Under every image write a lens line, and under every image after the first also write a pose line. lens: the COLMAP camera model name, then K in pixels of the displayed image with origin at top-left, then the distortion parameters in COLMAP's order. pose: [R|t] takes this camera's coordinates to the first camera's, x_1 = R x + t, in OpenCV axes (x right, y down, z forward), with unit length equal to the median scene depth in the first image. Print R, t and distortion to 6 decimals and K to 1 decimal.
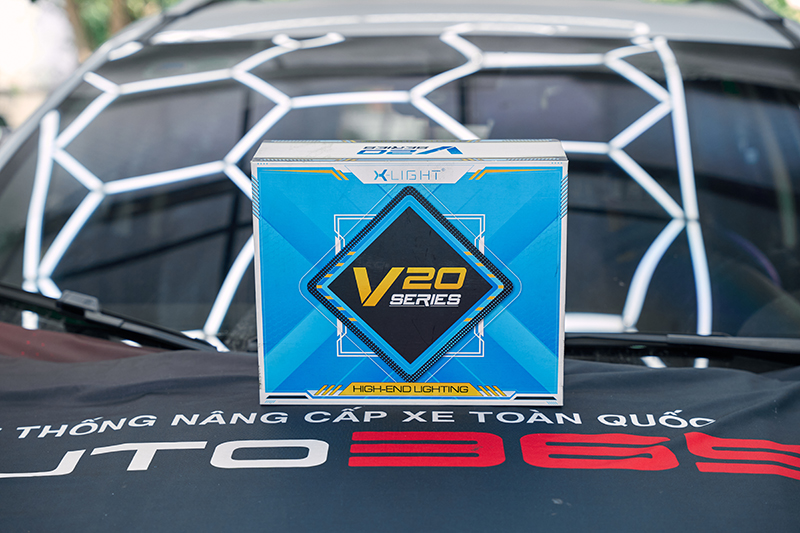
lens RADIAL K [[1407.1, 0, 400.0], [0, 1407.1, 266.5], [0, 0, 1]] dist [0.013912, 0.021690]
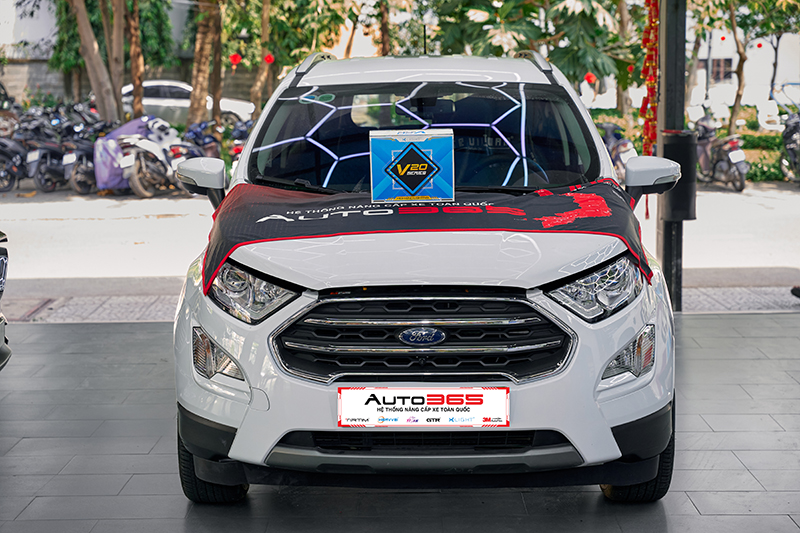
lens RADIAL K [[1406.0, 0, 400.0], [0, 1406.0, 266.5], [0, 0, 1]] dist [-0.005739, -0.001808]
pose [[0.999094, -0.025876, 0.033774, -0.156458], [0.025029, 0.999367, 0.025266, 0.174677], [-0.034406, -0.024397, 0.999110, -2.695065]]
